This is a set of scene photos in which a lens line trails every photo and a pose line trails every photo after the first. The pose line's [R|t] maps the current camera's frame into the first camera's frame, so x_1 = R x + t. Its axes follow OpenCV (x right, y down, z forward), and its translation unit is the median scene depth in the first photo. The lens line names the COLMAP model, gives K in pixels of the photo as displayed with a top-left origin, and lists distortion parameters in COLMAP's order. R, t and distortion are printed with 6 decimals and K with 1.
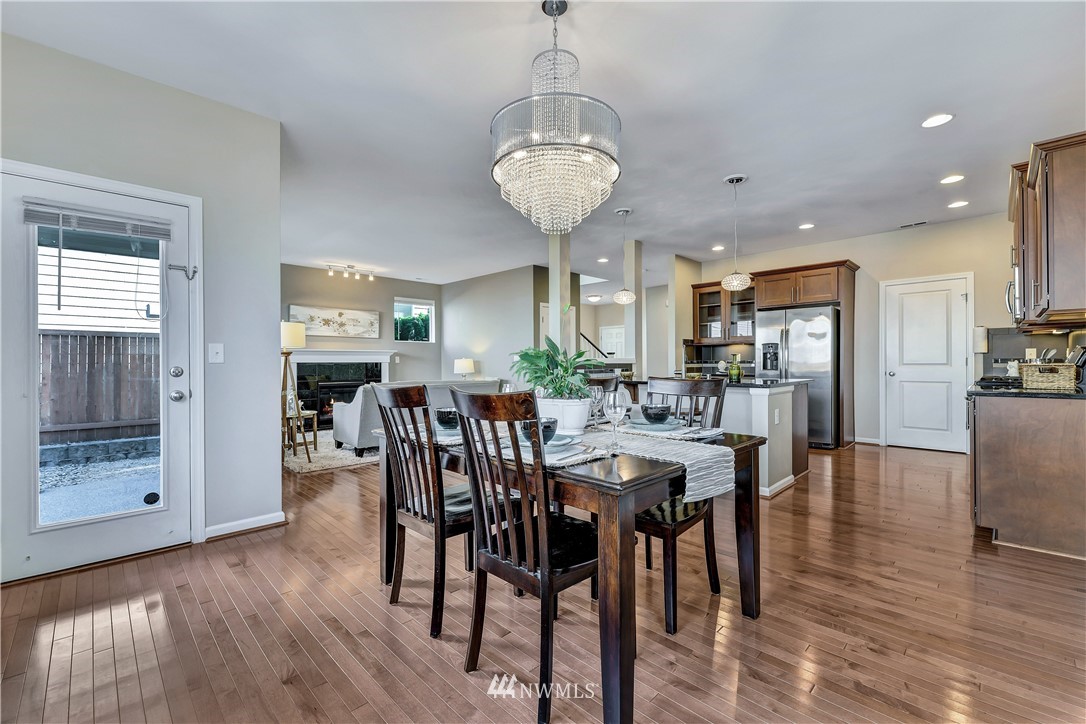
lens RADIAL K [[458.5, 0, 541.1], [0, 458.5, 361.4], [0, 0, 1]] dist [-0.013372, -0.000660]
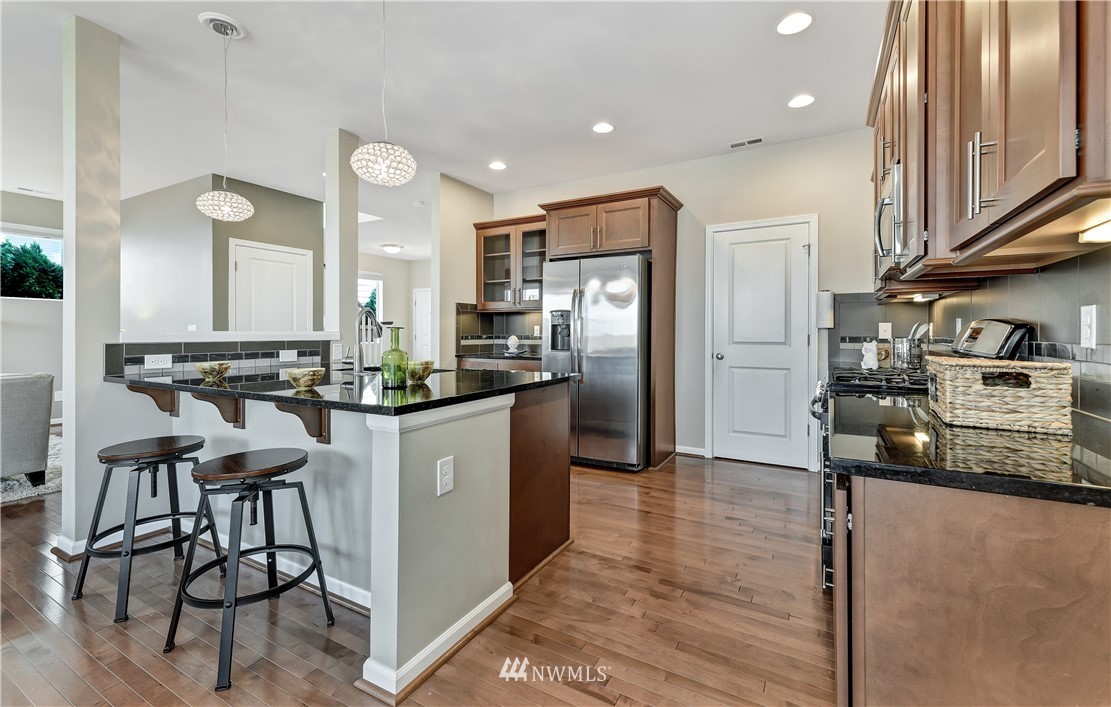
lens RADIAL K [[471.1, 0, 565.9], [0, 471.1, 329.4], [0, 0, 1]] dist [0.000362, 0.000050]
pose [[0.958560, 0.008247, 0.284773, 0.333048], [-0.006932, 0.999960, -0.005628, -0.008933], [-0.284808, 0.003421, 0.958579, 0.365725]]
